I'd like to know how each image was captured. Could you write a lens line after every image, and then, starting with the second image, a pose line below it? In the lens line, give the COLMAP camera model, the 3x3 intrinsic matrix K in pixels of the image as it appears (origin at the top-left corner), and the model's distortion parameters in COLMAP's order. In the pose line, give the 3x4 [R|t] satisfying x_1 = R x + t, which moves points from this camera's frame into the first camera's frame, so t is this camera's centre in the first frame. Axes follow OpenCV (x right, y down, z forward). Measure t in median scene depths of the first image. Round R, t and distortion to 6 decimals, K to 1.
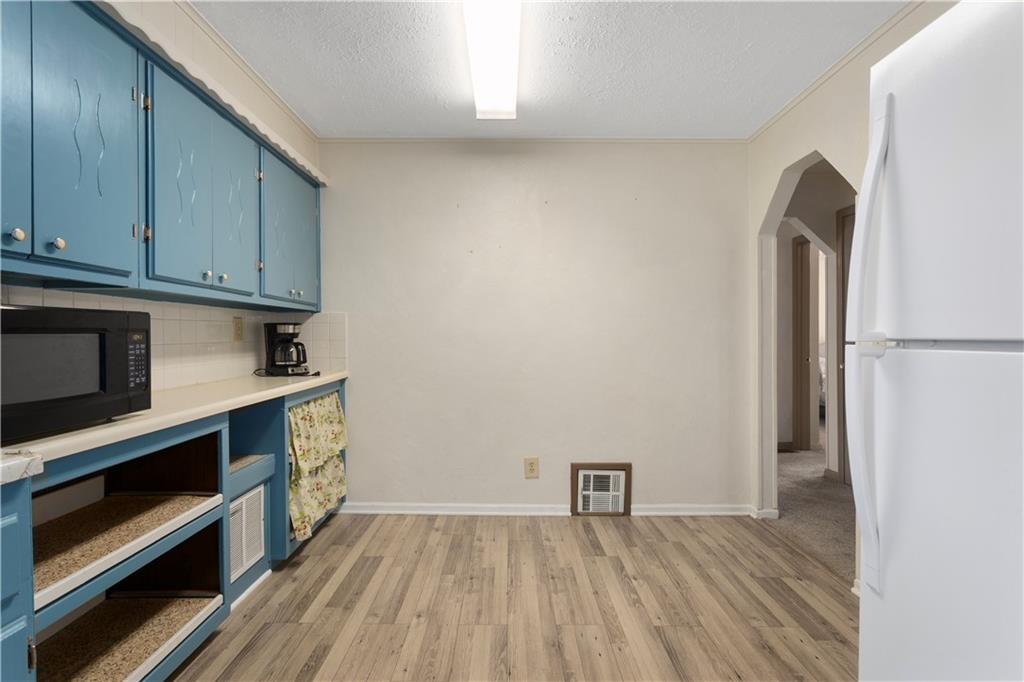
lens RADIAL K [[496.9, 0, 505.3], [0, 496.9, 339.2], [0, 0, 1]] dist [0.006171, 0.000226]
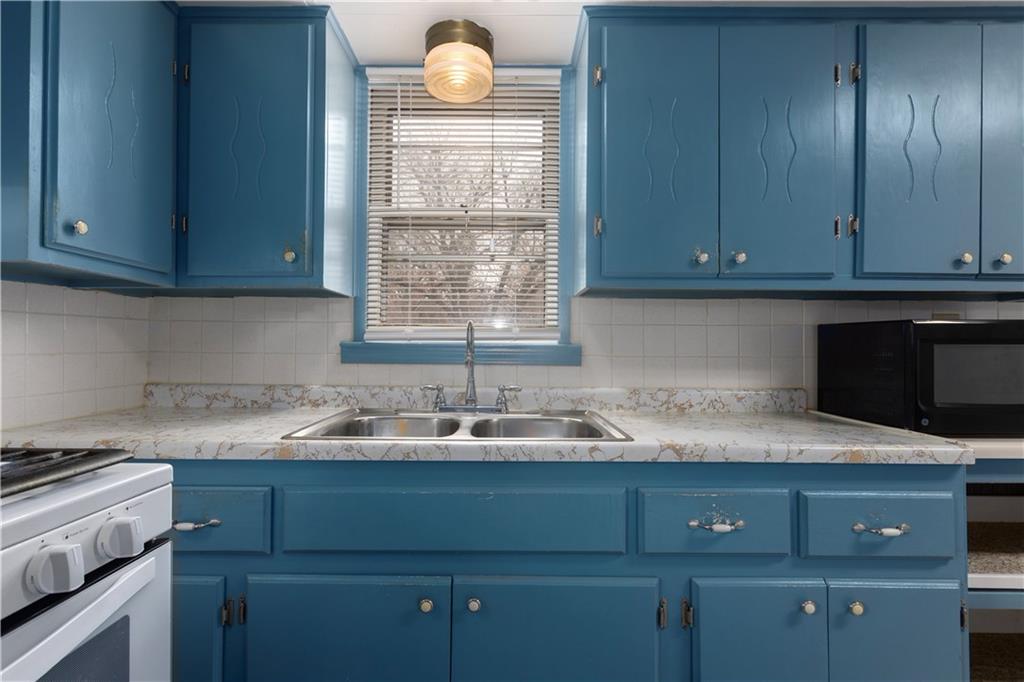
lens RADIAL K [[496.9, 0, 504.5], [0, 496.9, 340.3], [0, 0, 1]] dist [0.006171, 0.000226]
pose [[0.006808, -0.002855, -0.999973, 0.117114], [-0.015594, 0.999874, -0.002961, 0.000122], [0.999855, 0.015614, 0.006763, -0.051174]]
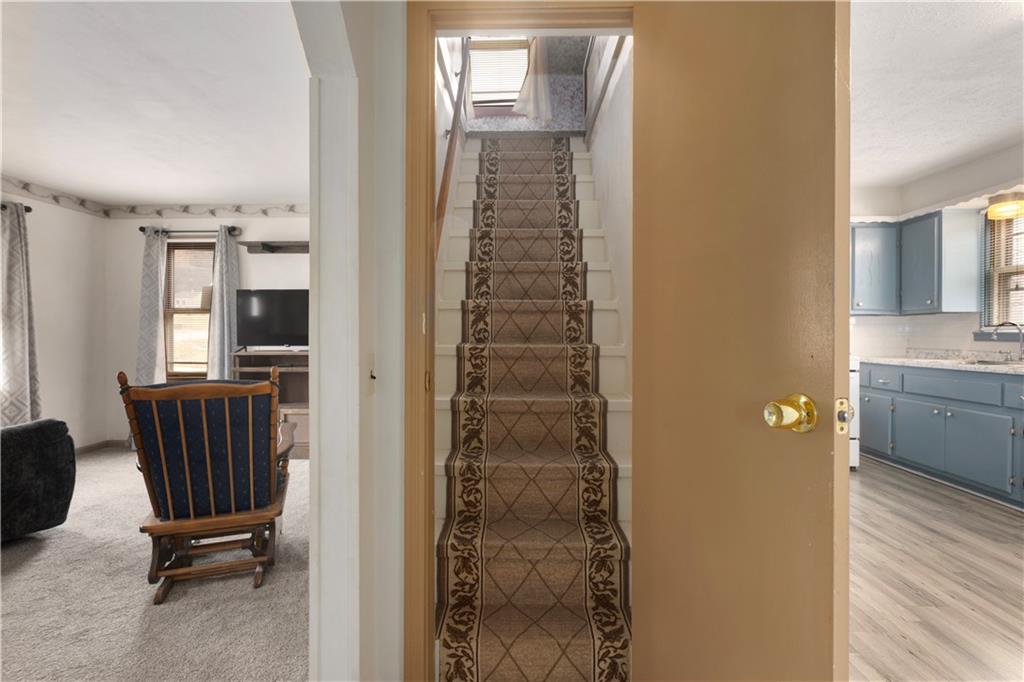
lens RADIAL K [[496.9, 0, 503.6], [0, 496.9, 335.9], [0, 0, 1]] dist [0.006171, 0.000226]
pose [[-0.999772, 0.002934, 0.021159, 1.168135], [0.003210, 0.999910, 0.013018, -0.011196], [-0.021119, 0.013083, -0.999691, 1.849451]]
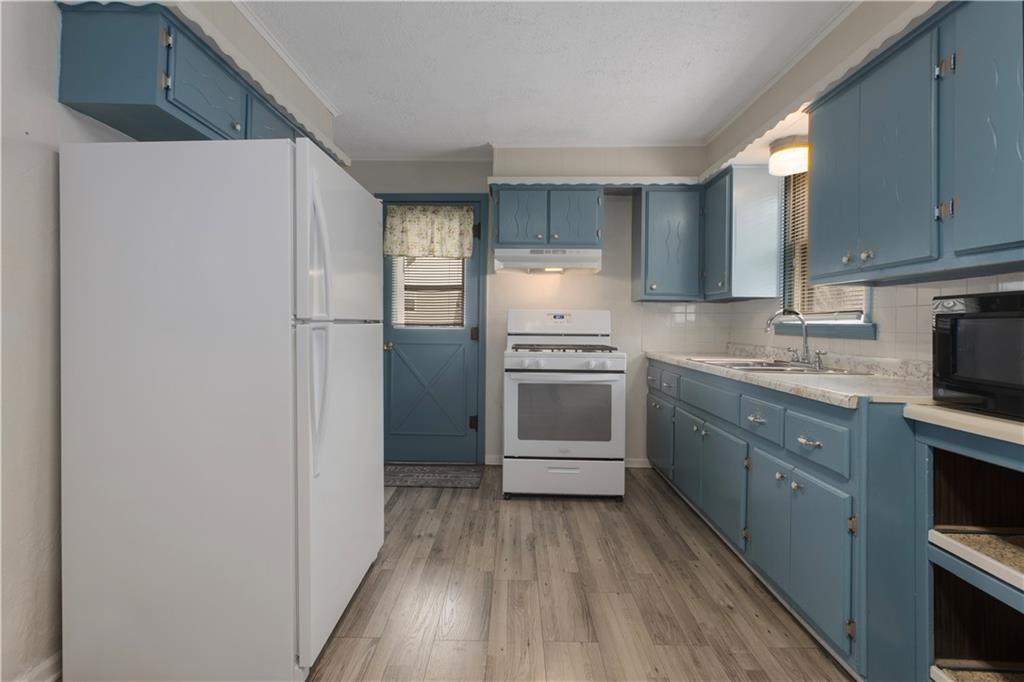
lens RADIAL K [[496.9, 0, 495.8], [0, 496.9, 319.5], [0, 0, 1]] dist [0.006171, 0.000226]
pose [[-0.999509, -0.005814, 0.030798, 0.063932], [-0.005791, 0.999983, 0.000834, -0.002064], [-0.030802, 0.000655, -0.999525, 1.341397]]
